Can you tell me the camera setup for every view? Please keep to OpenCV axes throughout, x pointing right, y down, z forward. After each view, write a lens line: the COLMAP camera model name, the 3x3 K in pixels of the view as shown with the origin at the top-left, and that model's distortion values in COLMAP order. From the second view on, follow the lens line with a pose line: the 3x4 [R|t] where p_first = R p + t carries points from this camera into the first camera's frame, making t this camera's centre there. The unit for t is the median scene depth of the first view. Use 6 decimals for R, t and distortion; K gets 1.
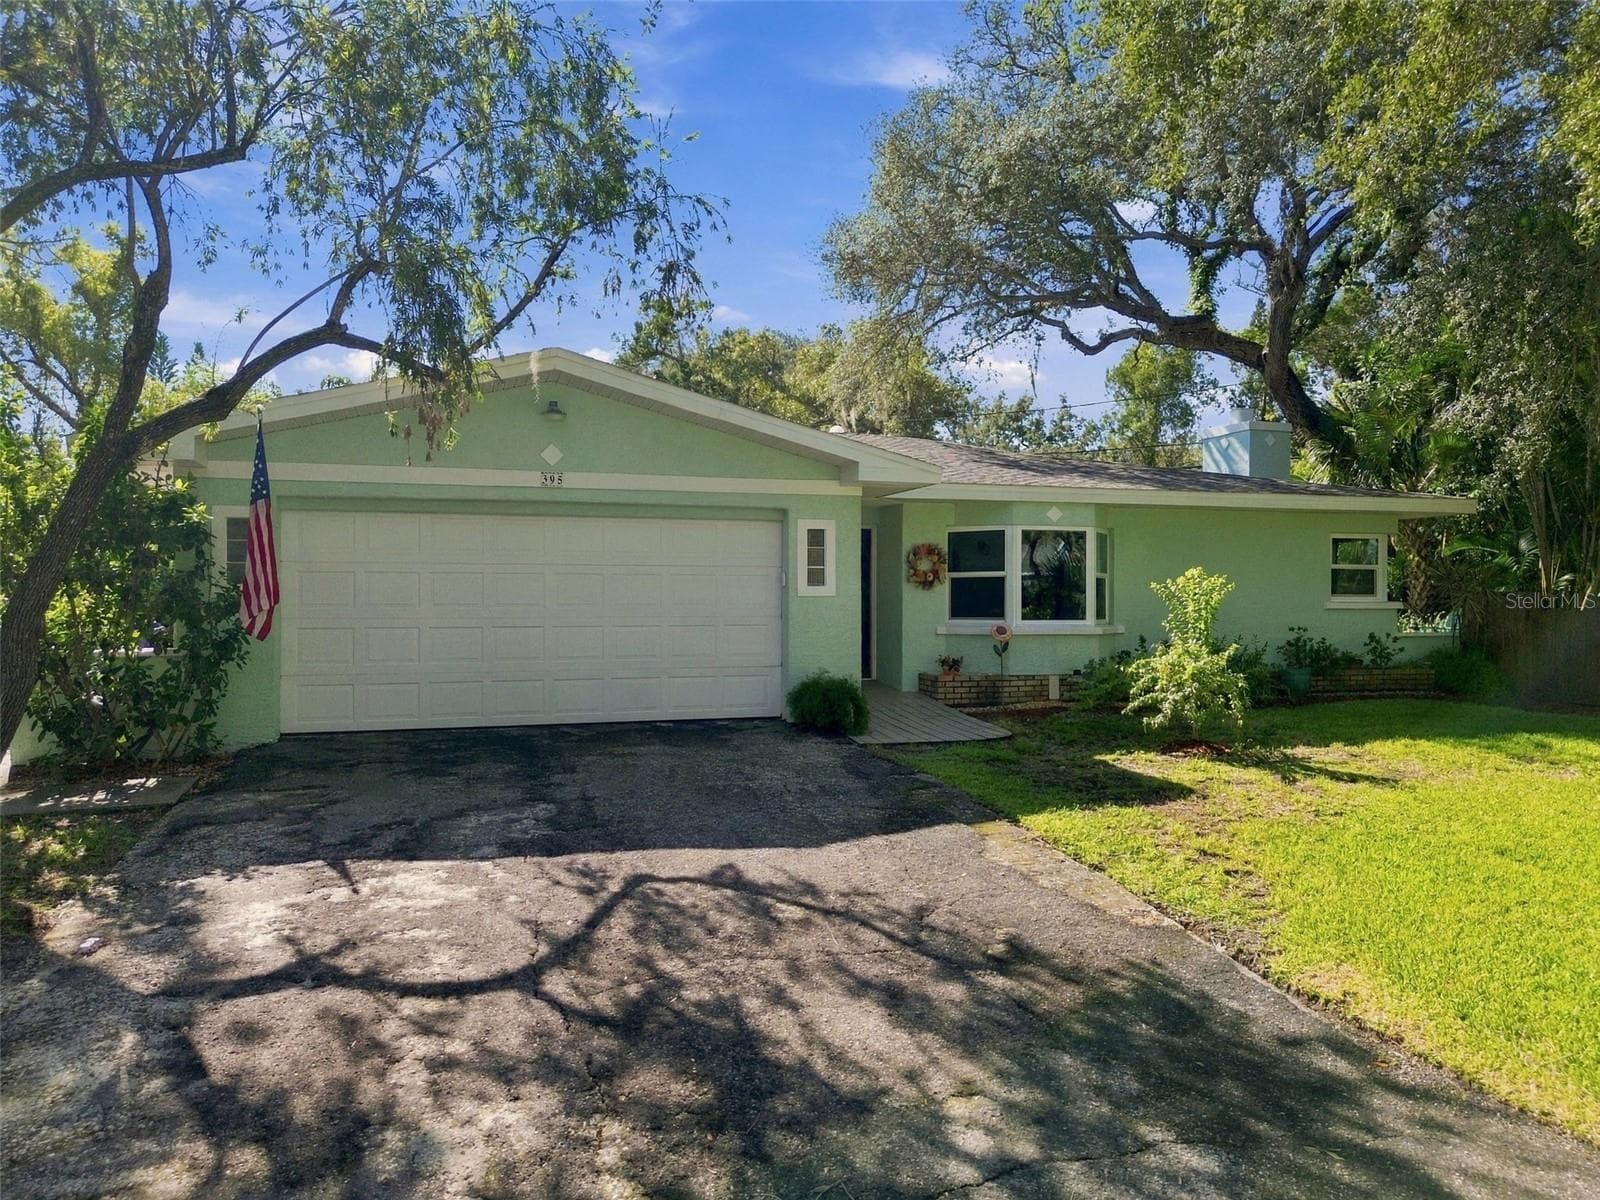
lens RADIAL K [[1118.3, 0, 802.7], [0, 1118.3, 619.6], [0, 0, 1]] dist [0.097300, -0.000006]
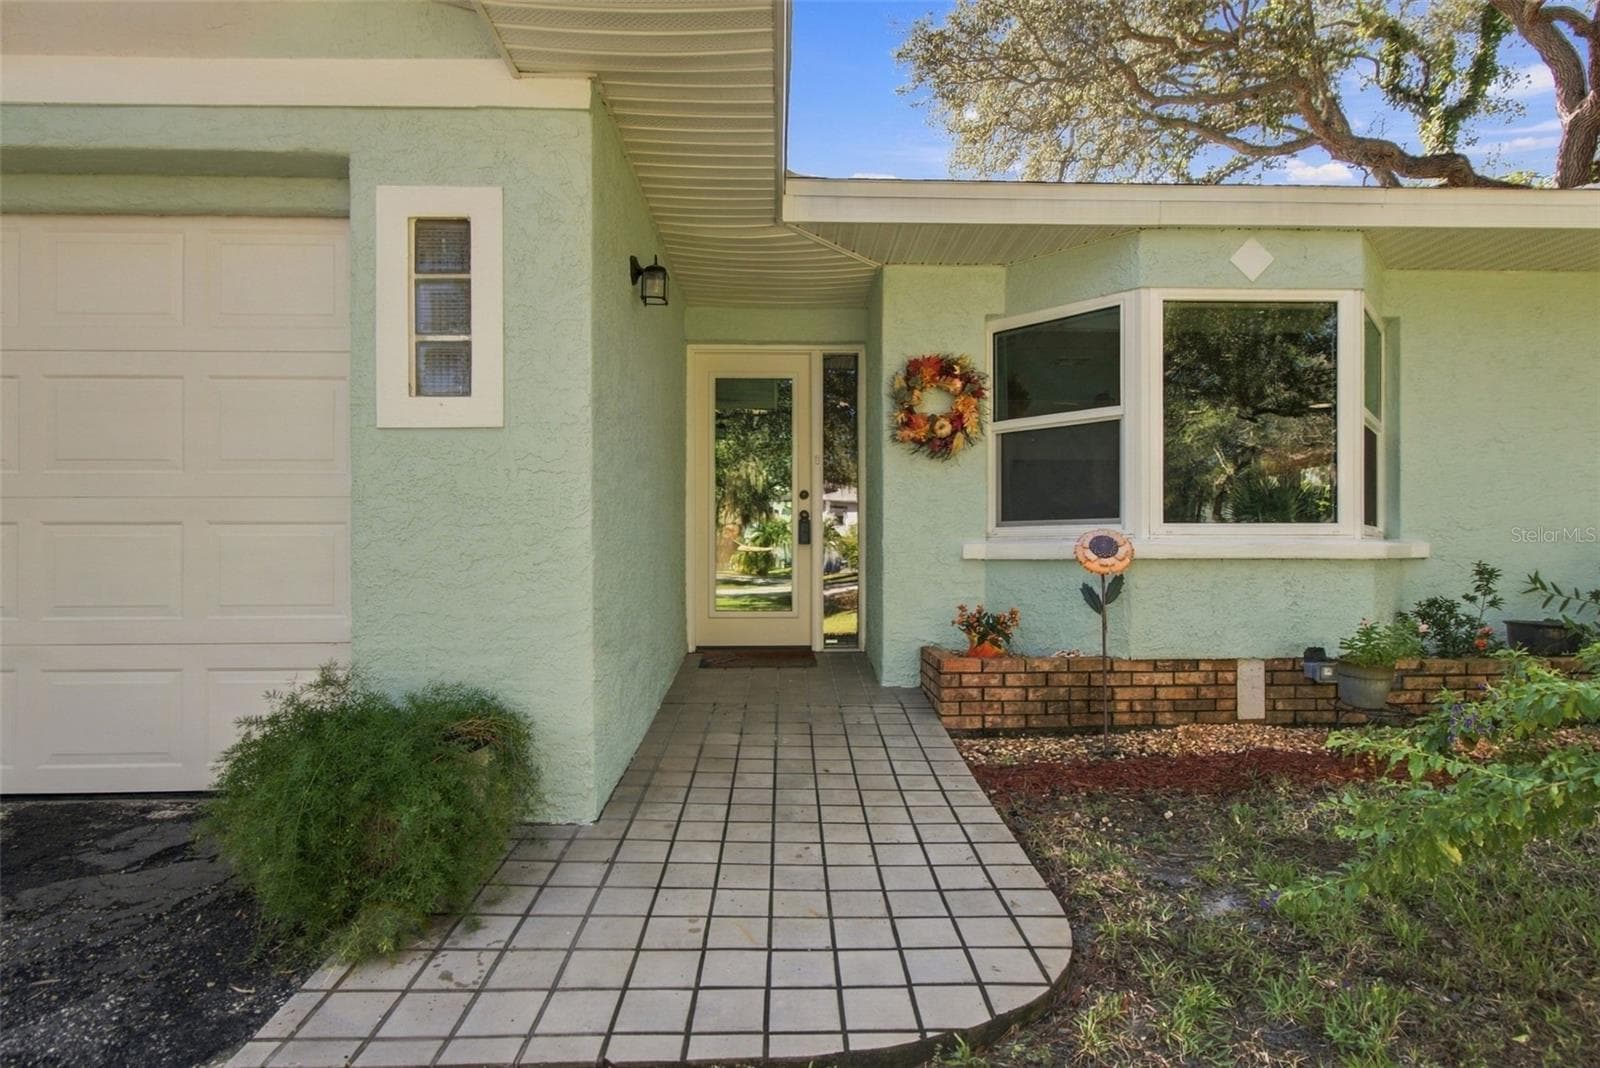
lens RADIAL K [[881.6, 0, 796.9], [0, 881.6, 560.1], [0, 0, 1]] dist [0.000416, -0.000035]
pose [[0.969075, -0.001318, -0.246762, 0.143924], [0.000658, 0.999996, -0.002758, 0.014687], [0.246764, 0.002510, 0.969072, 0.653666]]
